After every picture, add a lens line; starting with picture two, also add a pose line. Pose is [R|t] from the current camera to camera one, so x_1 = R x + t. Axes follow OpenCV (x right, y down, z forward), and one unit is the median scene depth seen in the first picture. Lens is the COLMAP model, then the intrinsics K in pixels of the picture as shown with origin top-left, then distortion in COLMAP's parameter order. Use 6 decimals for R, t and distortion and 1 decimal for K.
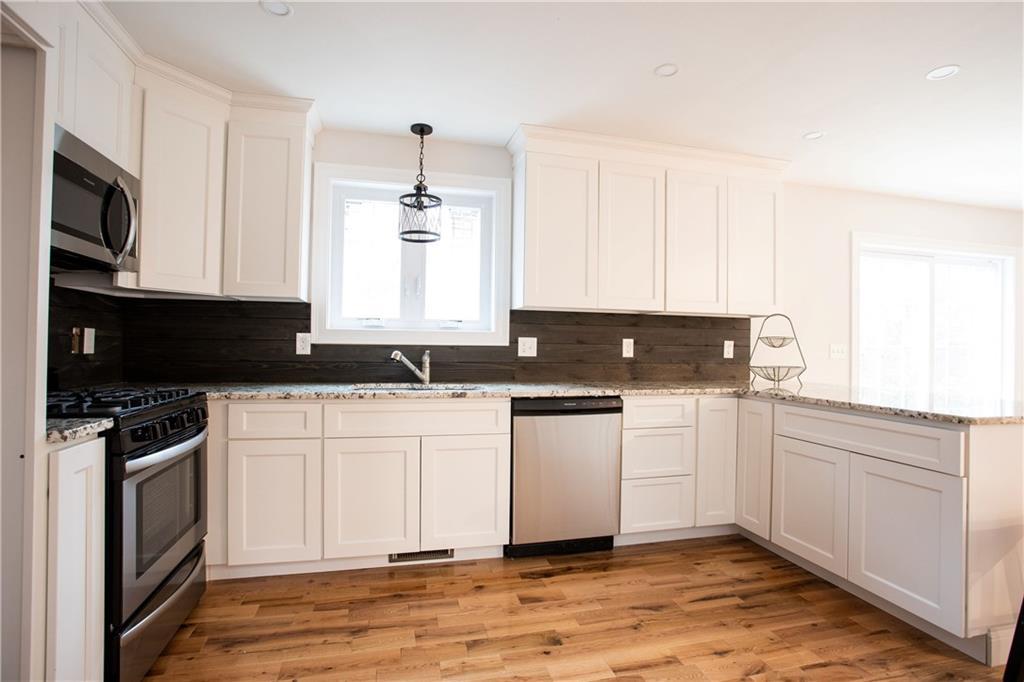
lens RADIAL K [[501.0, 0, 508.6], [0, 501.0, 343.8], [0, 0, 1]] dist [-0.035956, 0.001169]
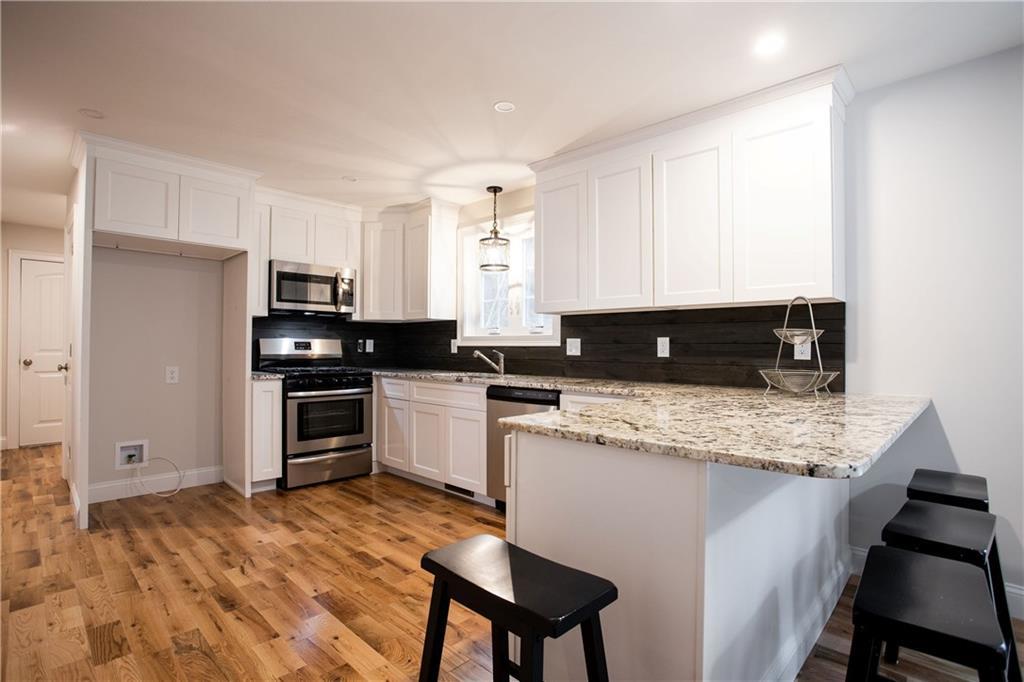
lens RADIAL K [[501.0, 0, 502.5], [0, 501.0, 335.0], [0, 0, 1]] dist [-0.035956, 0.001169]
pose [[0.517902, -0.030469, -0.854897, 1.050746], [0.006609, 0.999478, -0.031618, 0.016162], [0.855415, 0.010725, 0.517833, 0.309631]]
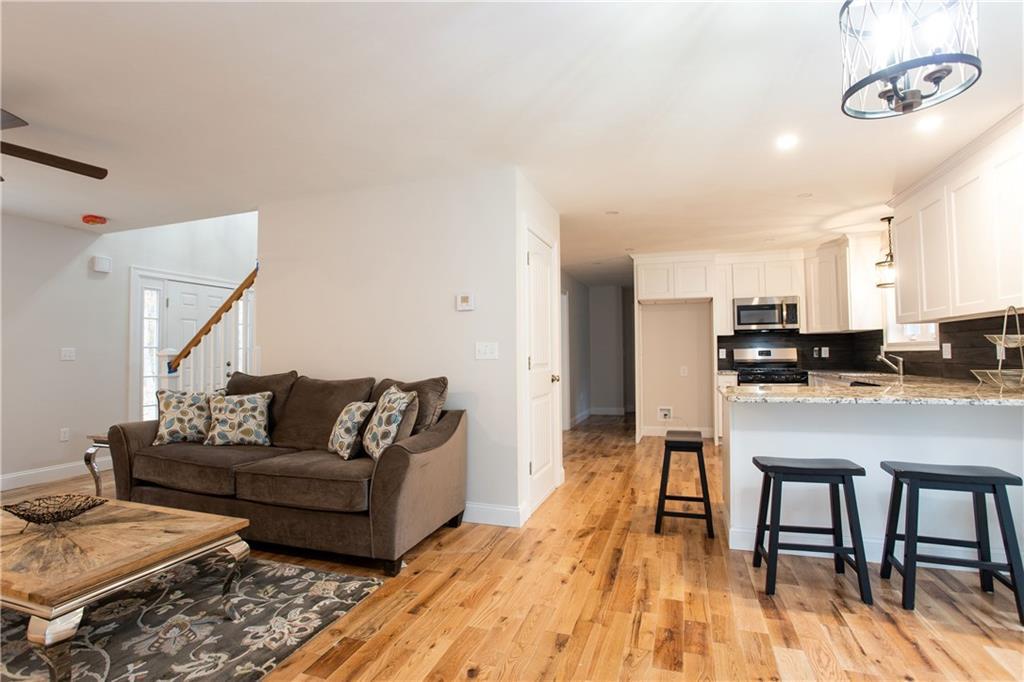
lens RADIAL K [[501.0, 0, 510.7], [0, 501.0, 346.0], [0, 0, 1]] dist [-0.035956, 0.001169]
pose [[-0.532165, -0.023953, -0.846302, 1.912838], [0.009127, 0.999379, -0.034025, 0.029617], [0.846591, -0.025831, -0.531616, 0.813959]]
